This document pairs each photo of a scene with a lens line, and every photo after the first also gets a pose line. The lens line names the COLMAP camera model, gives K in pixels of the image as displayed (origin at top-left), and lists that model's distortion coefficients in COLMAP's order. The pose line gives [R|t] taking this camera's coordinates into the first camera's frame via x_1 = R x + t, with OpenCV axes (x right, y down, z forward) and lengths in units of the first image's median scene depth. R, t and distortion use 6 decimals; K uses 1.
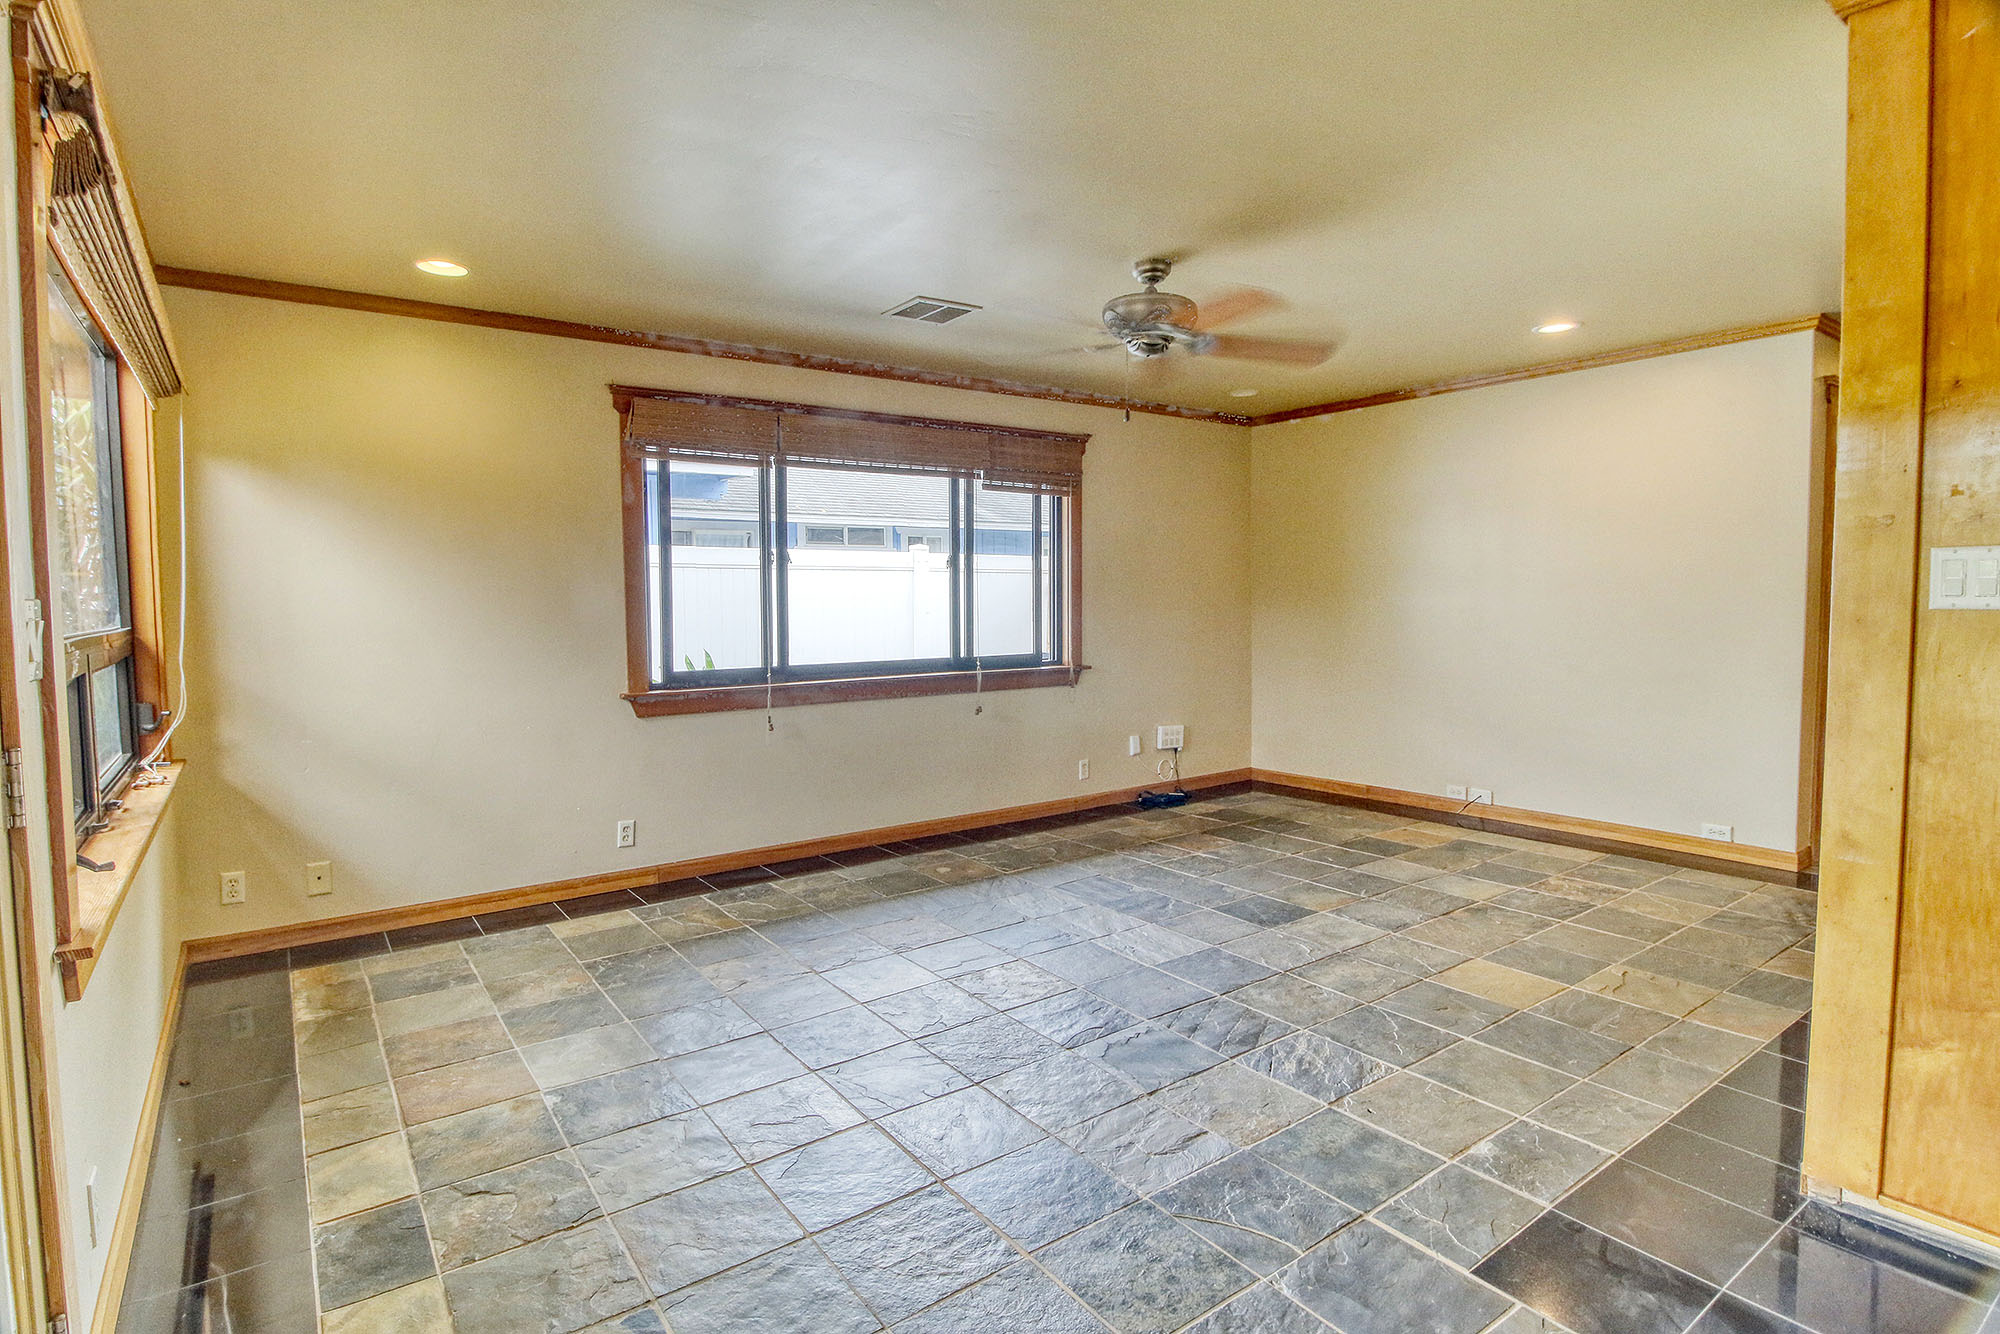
lens RADIAL K [[1001.1, 0, 986.0], [0, 1001.1, 662.8], [0, 0, 1]] dist [0.001494, -0.002090]
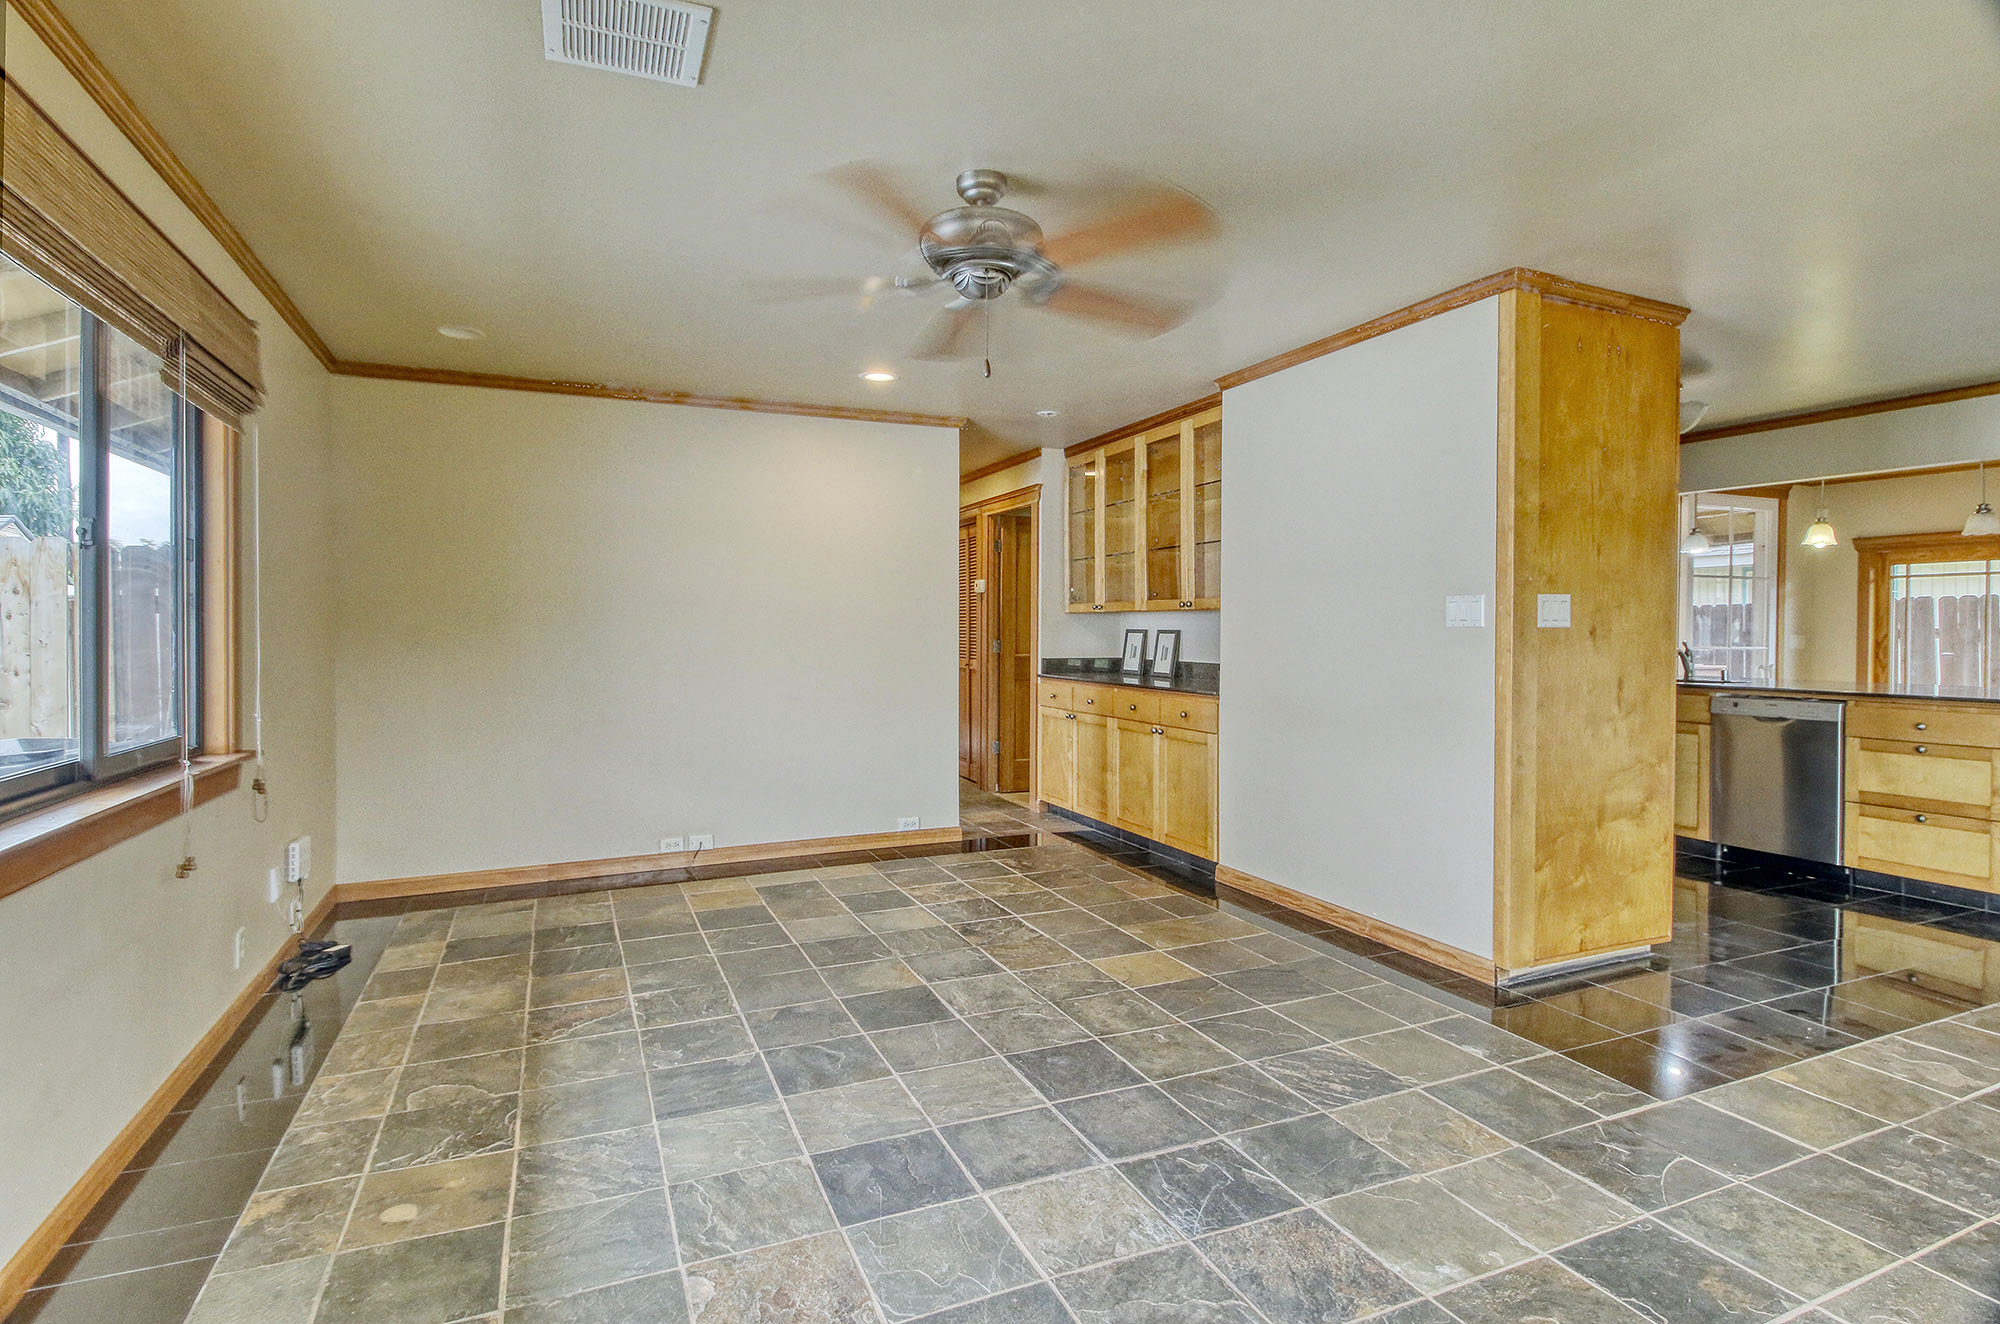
lens RADIAL K [[1001.1, 0, 999.4], [0, 1001.1, 656.7], [0, 0, 1]] dist [0.001494, -0.002090]
pose [[0.212951, -0.016297, 0.976927, -0.503872], [0.063893, 0.997953, 0.002721, -0.034556], [-0.974972, 0.061840, 0.213556, 0.740710]]
